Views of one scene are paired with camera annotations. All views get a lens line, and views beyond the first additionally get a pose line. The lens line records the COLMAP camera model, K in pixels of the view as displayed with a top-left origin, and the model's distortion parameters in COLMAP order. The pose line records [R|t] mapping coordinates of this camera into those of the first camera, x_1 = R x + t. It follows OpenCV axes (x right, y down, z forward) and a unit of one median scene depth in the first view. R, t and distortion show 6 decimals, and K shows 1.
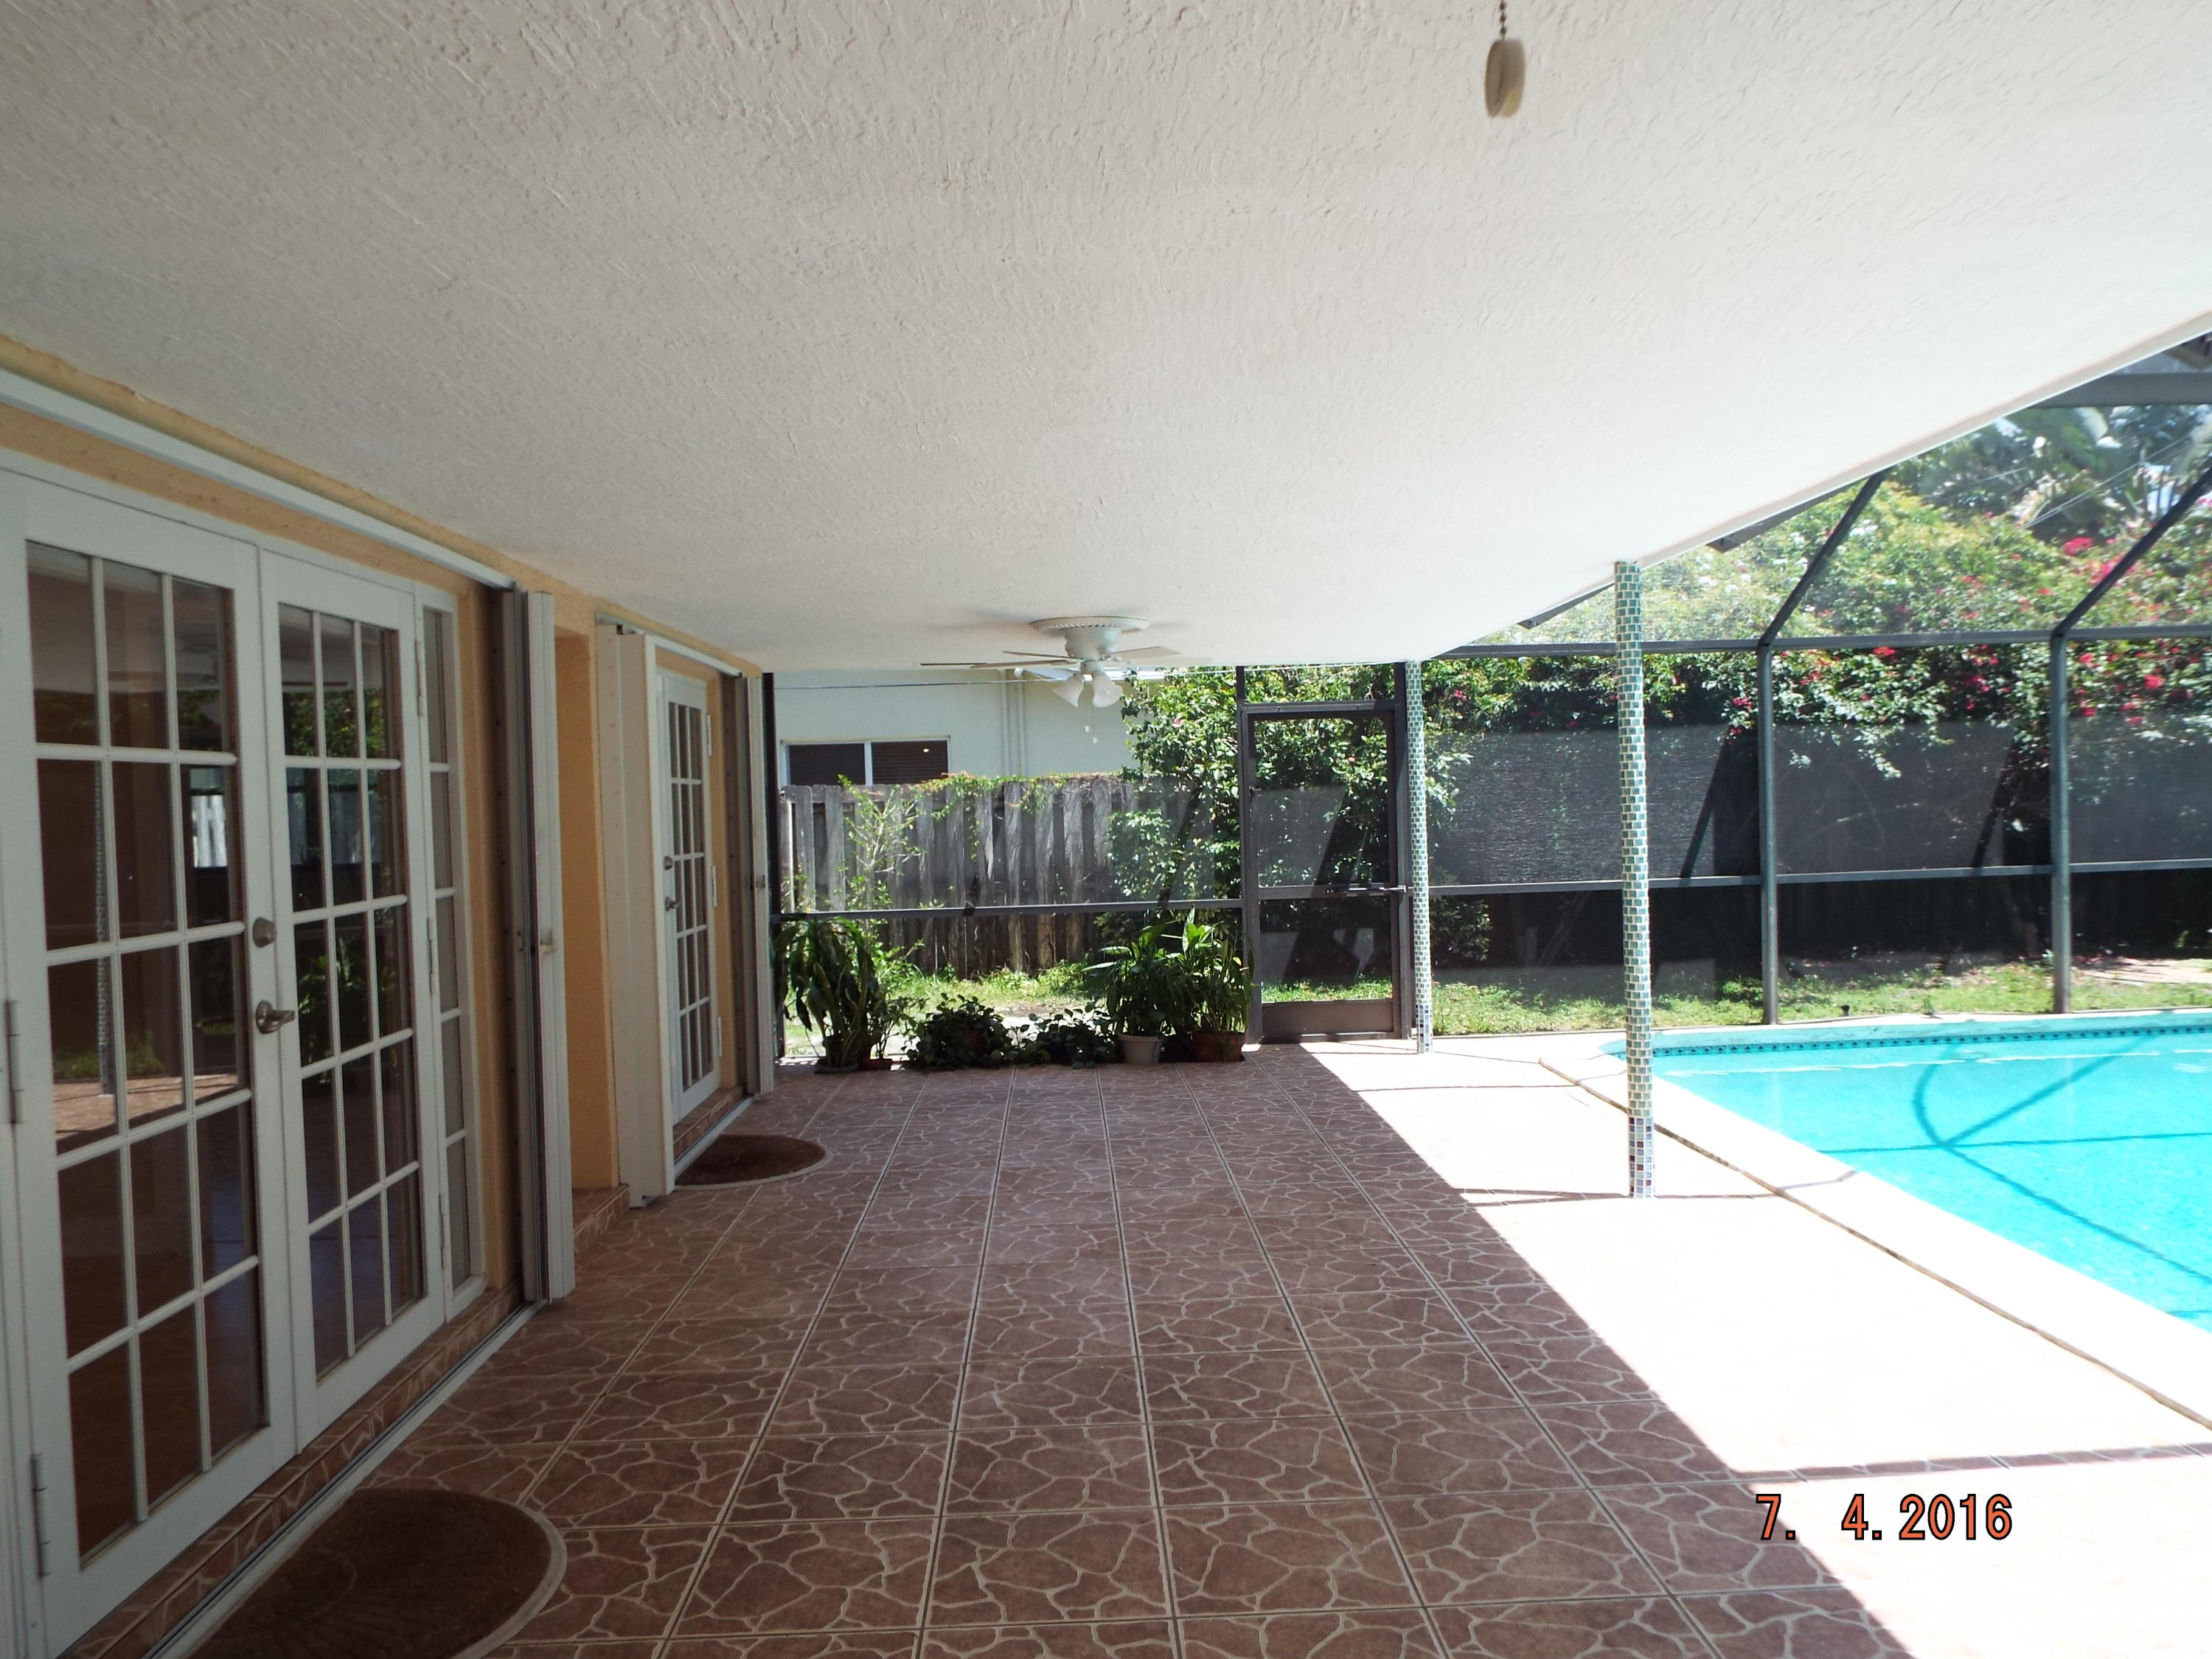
lens RADIAL K [[1603.4, 0, 1106.0], [0, 1603.4, 829.5], [0, 0, 1]] dist [-0.005526, -0.009880]
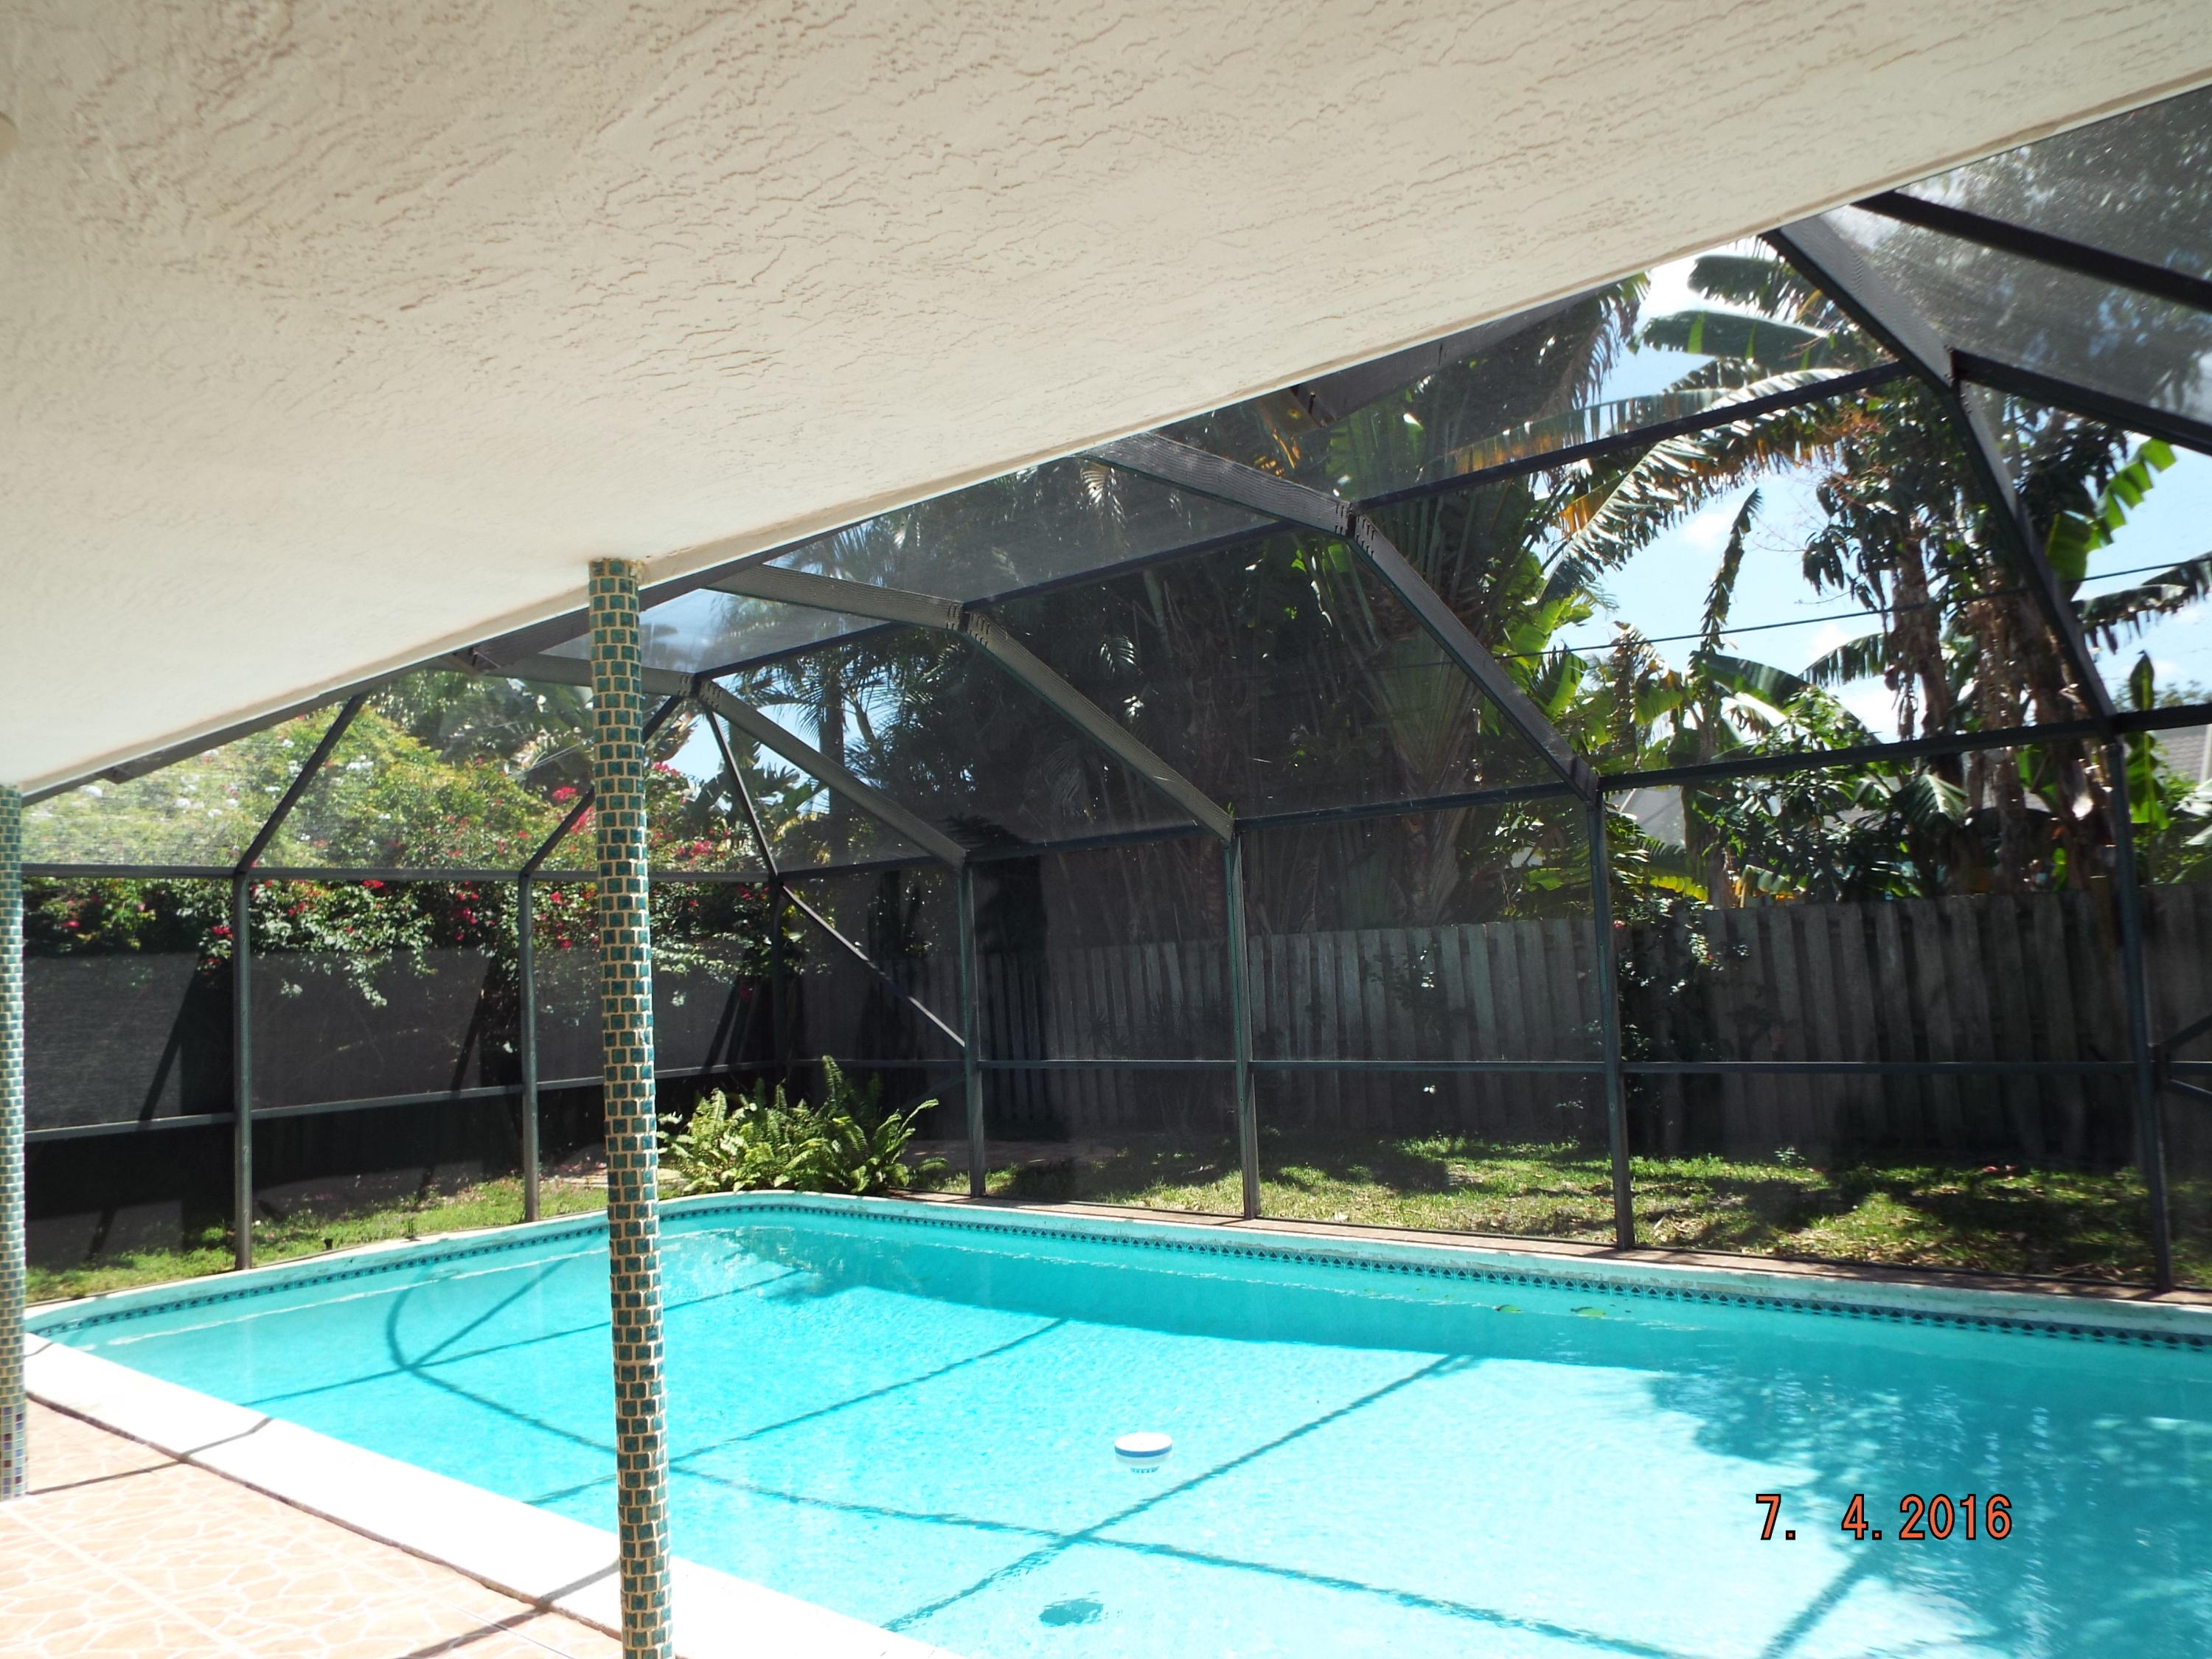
lens RADIAL K [[1603.4, 0, 1106.0], [0, 1603.4, 829.5], [0, 0, 1]] dist [-0.005526, -0.009880]
pose [[0.668629, 0.061251, 0.741069, 0.036597], [0.041049, 0.992042, -0.119031, -0.003720], [-0.742462, 0.110008, 0.660794, -0.037297]]
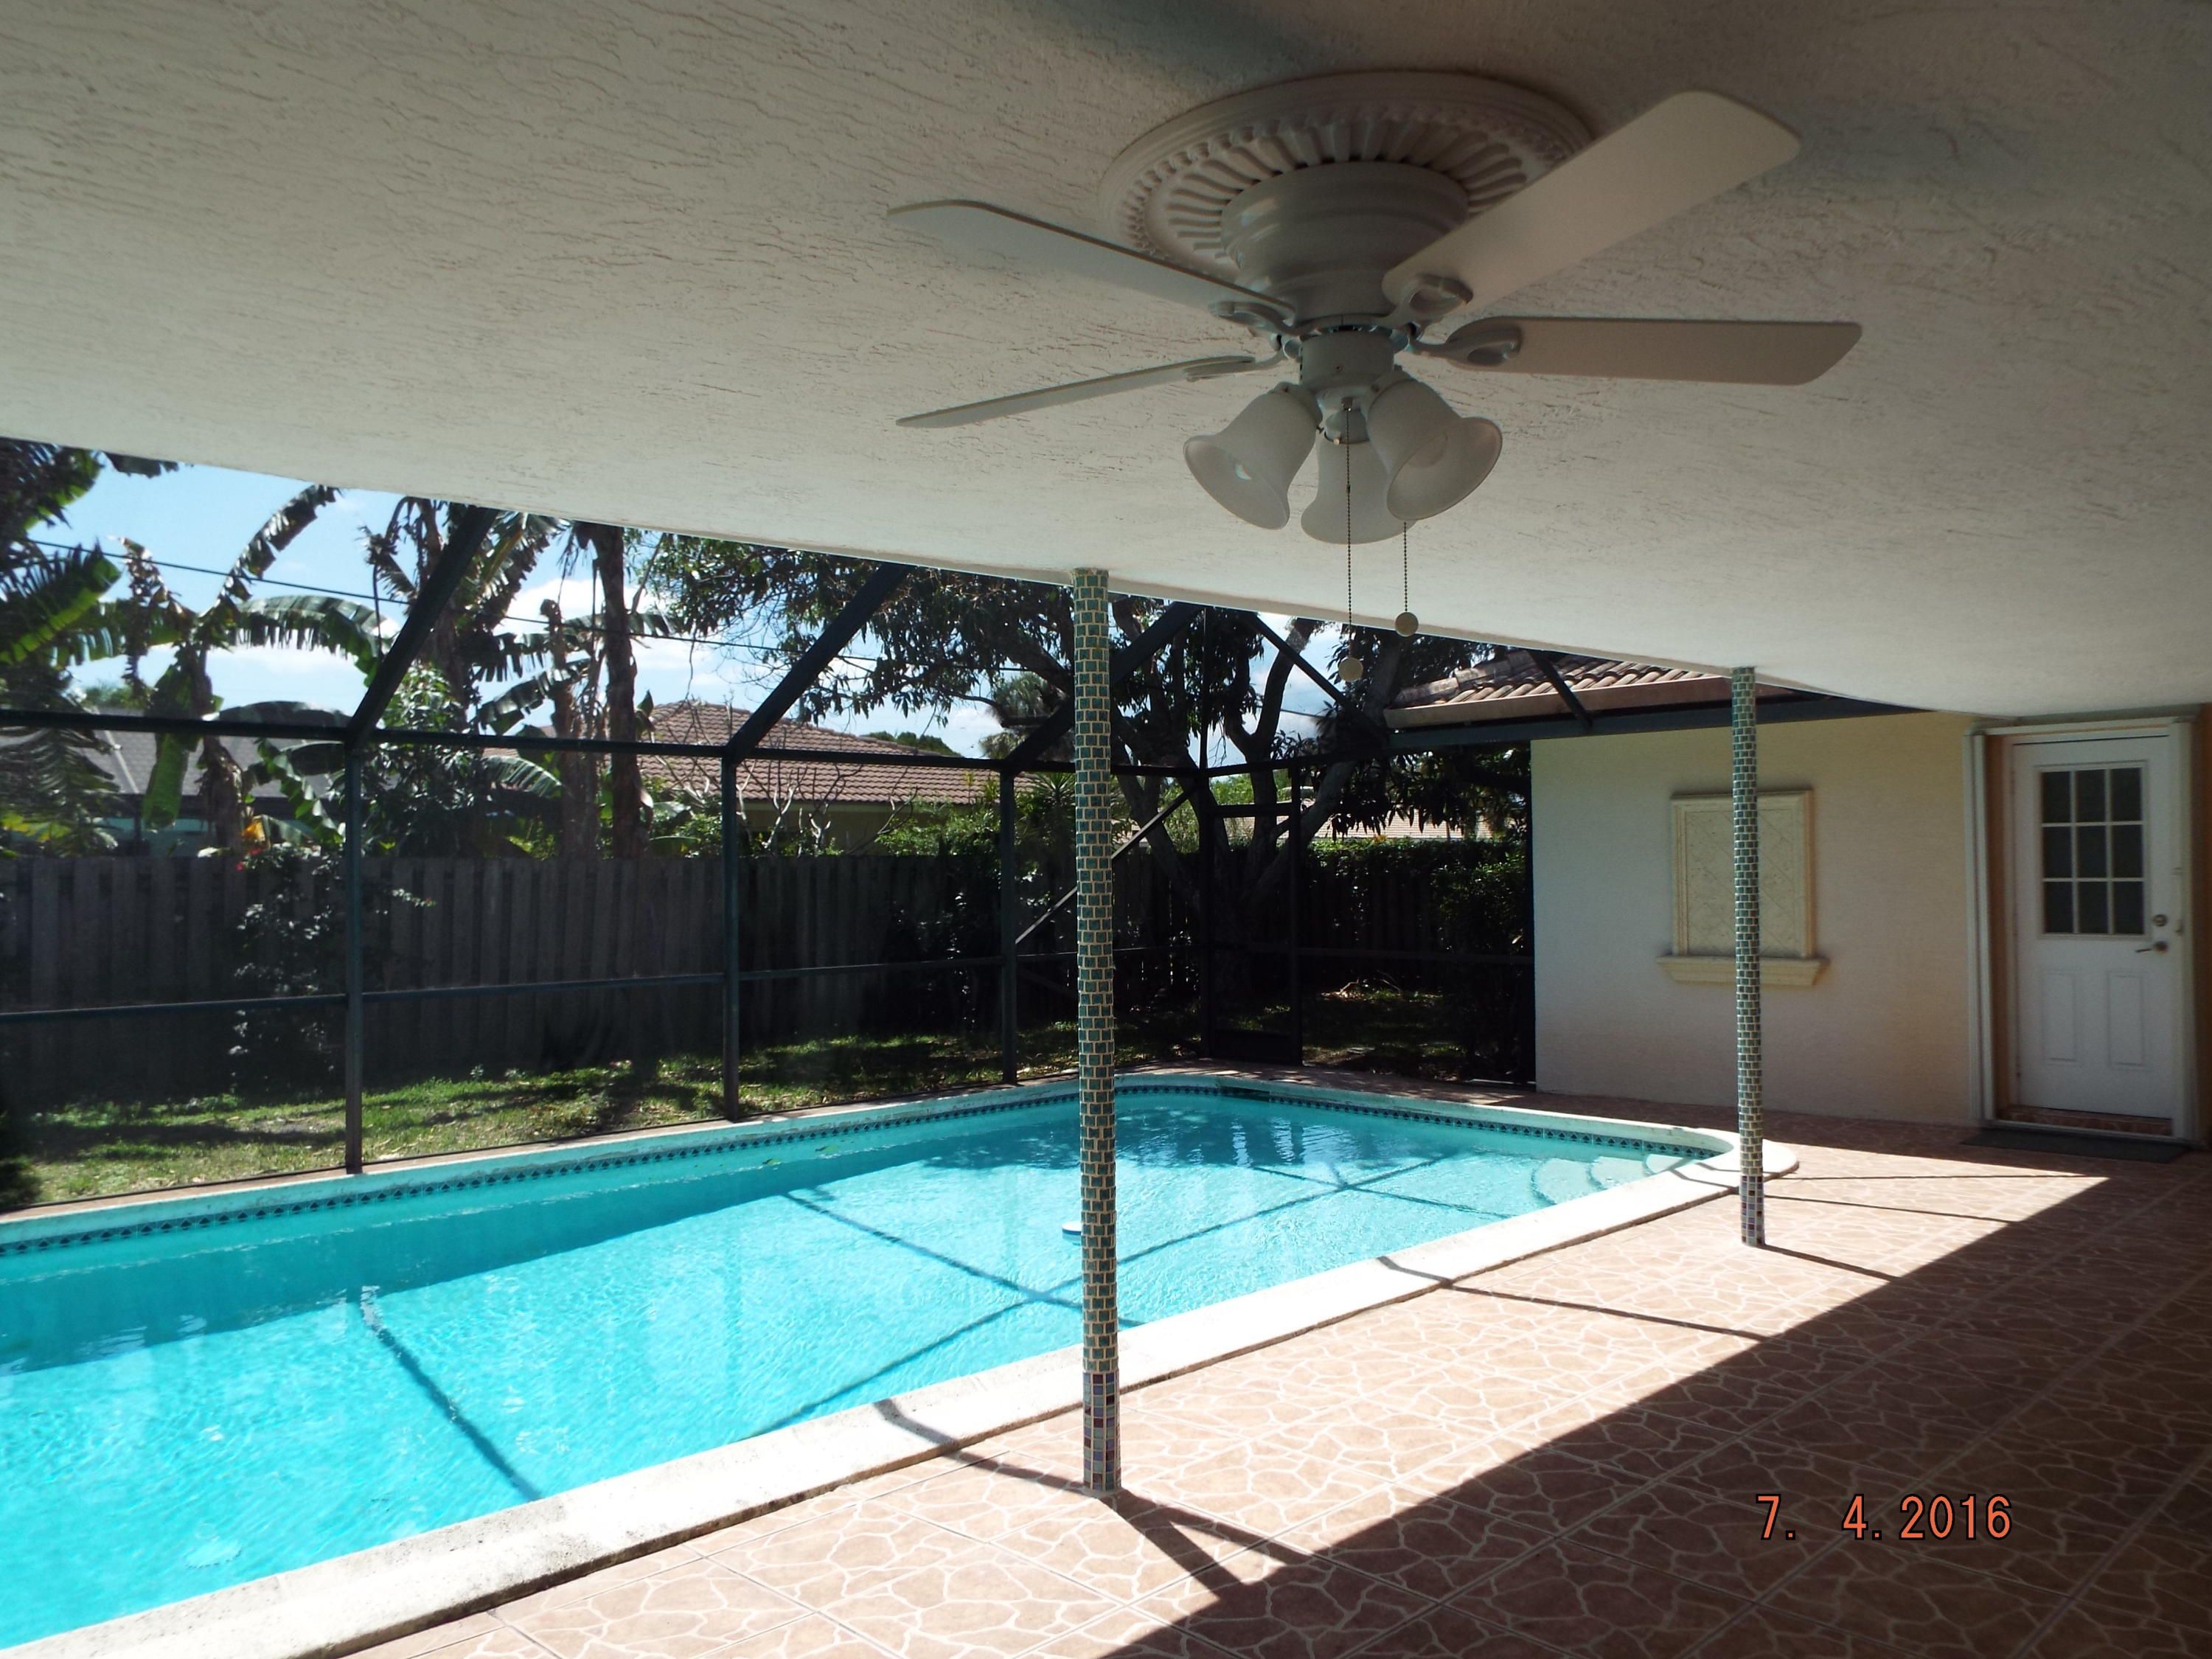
lens RADIAL K [[1603.4, 0, 1106.0], [0, 1603.4, 829.5], [0, 0, 1]] dist [-0.005526, -0.009880]
pose [[-0.662230, 0.049938, 0.747634, -0.114390], [0.046786, 0.998586, -0.025259, -0.020974], [-0.747838, 0.018252, -0.663630, 0.829680]]
